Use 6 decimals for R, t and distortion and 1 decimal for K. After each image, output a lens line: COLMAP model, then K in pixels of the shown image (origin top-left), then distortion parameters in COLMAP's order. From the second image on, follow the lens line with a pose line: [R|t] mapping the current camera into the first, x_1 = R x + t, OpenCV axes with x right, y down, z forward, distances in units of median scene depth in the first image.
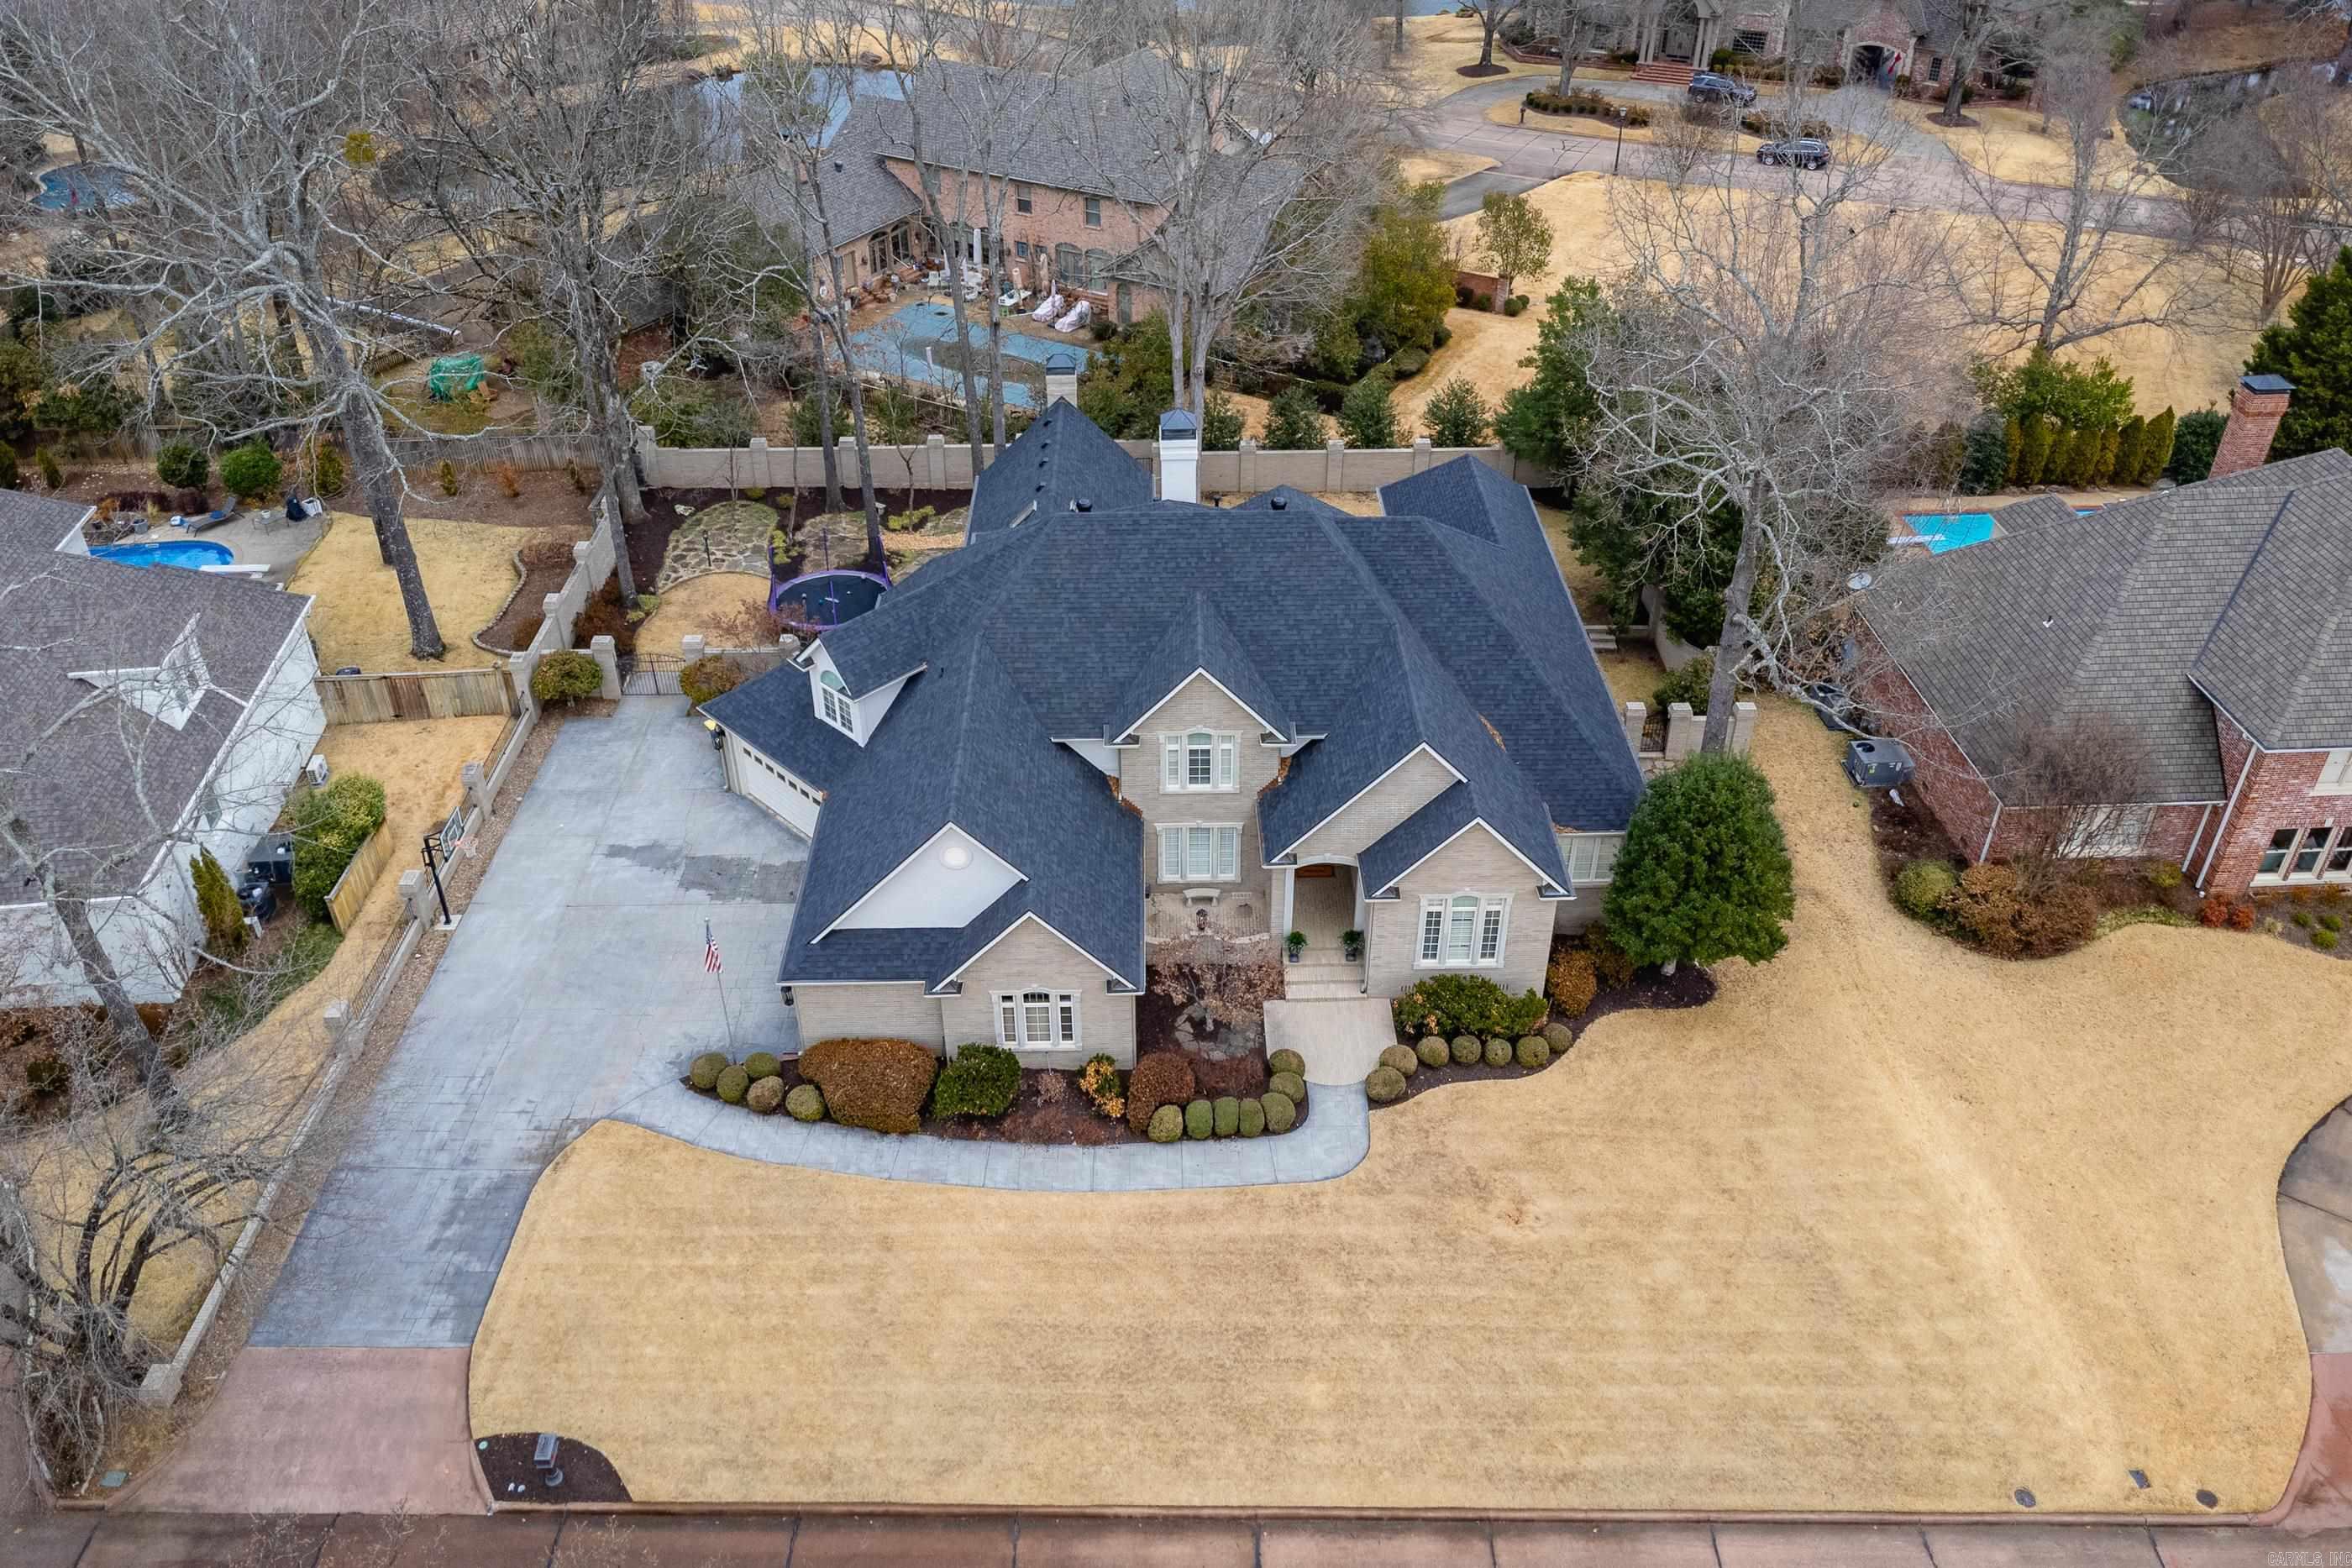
lens RADIAL K [[1722.2, 0, 1174.7], [0, 1722.2, 780.0], [0, 0, 1]] dist [0.014254, -0.014455]
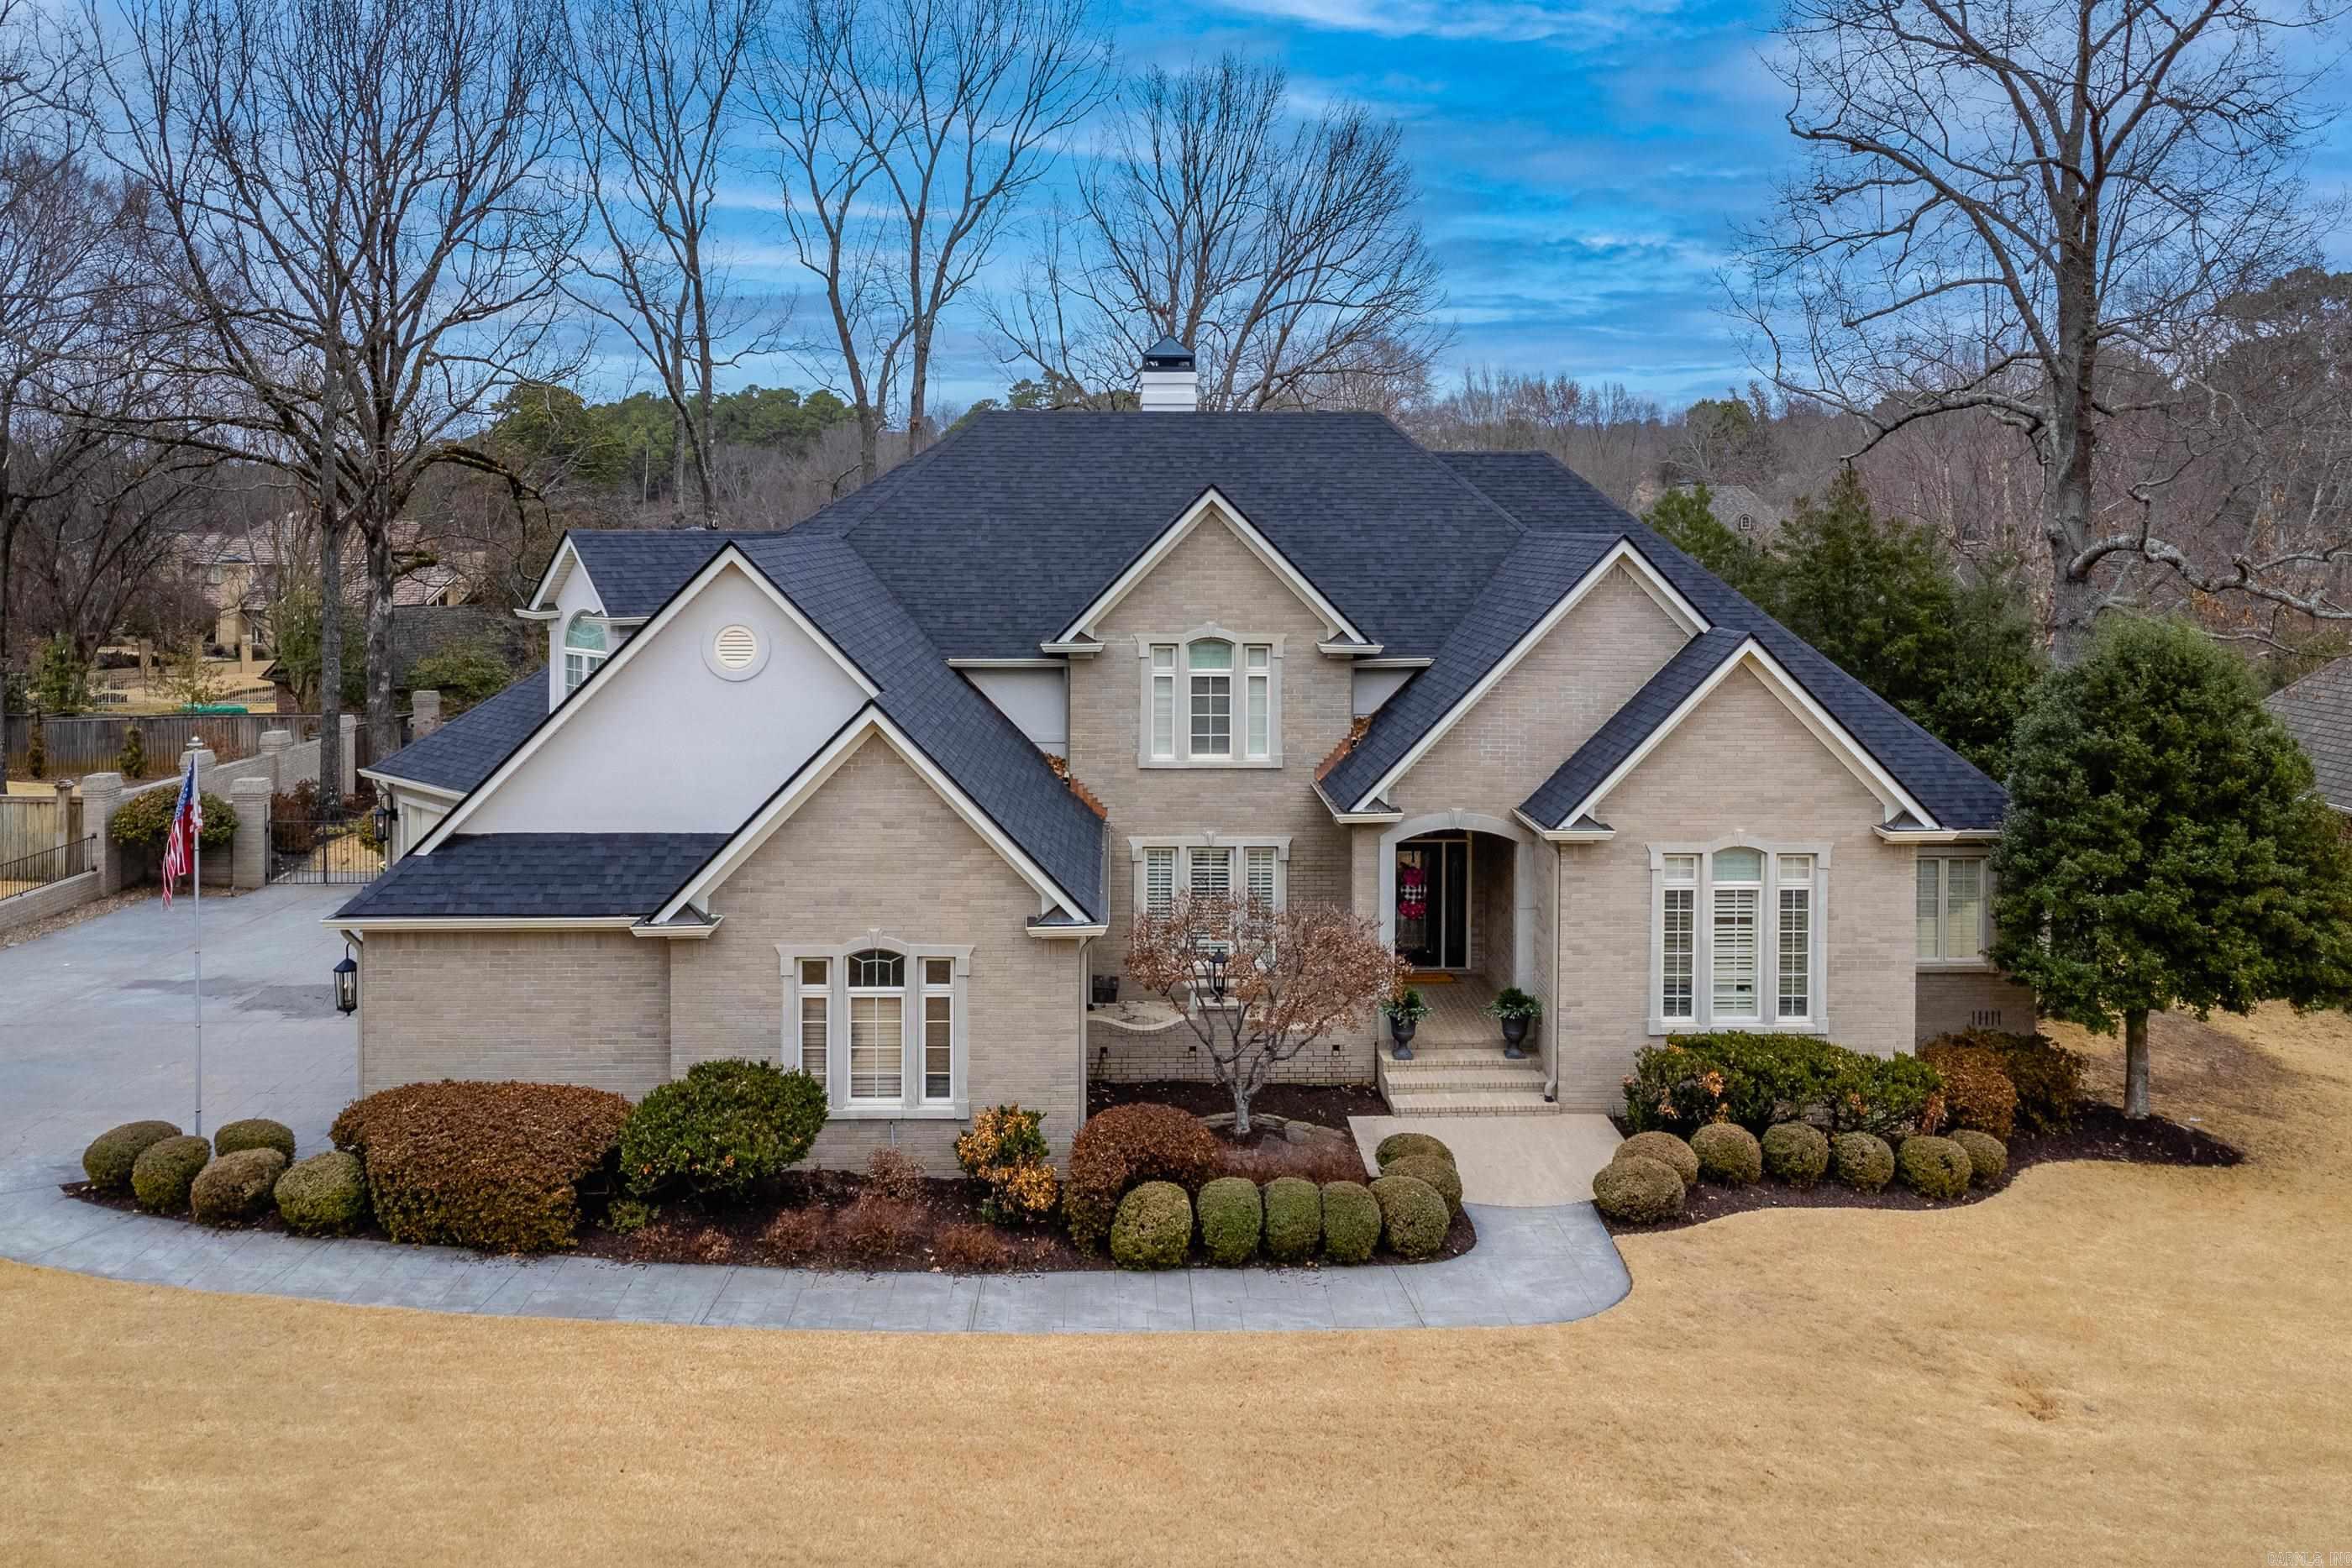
lens RADIAL K [[1722.2, 0, 1163.1], [0, 1722.2, 878.6], [0, 0, 1]] dist [0.014254, -0.014455]
pose [[0.999823, 0.008700, 0.016672, -0.010187], [0.001831, 0.837301, -0.546739, 0.358603], [-0.018716, 0.546673, 0.837137, 0.587048]]
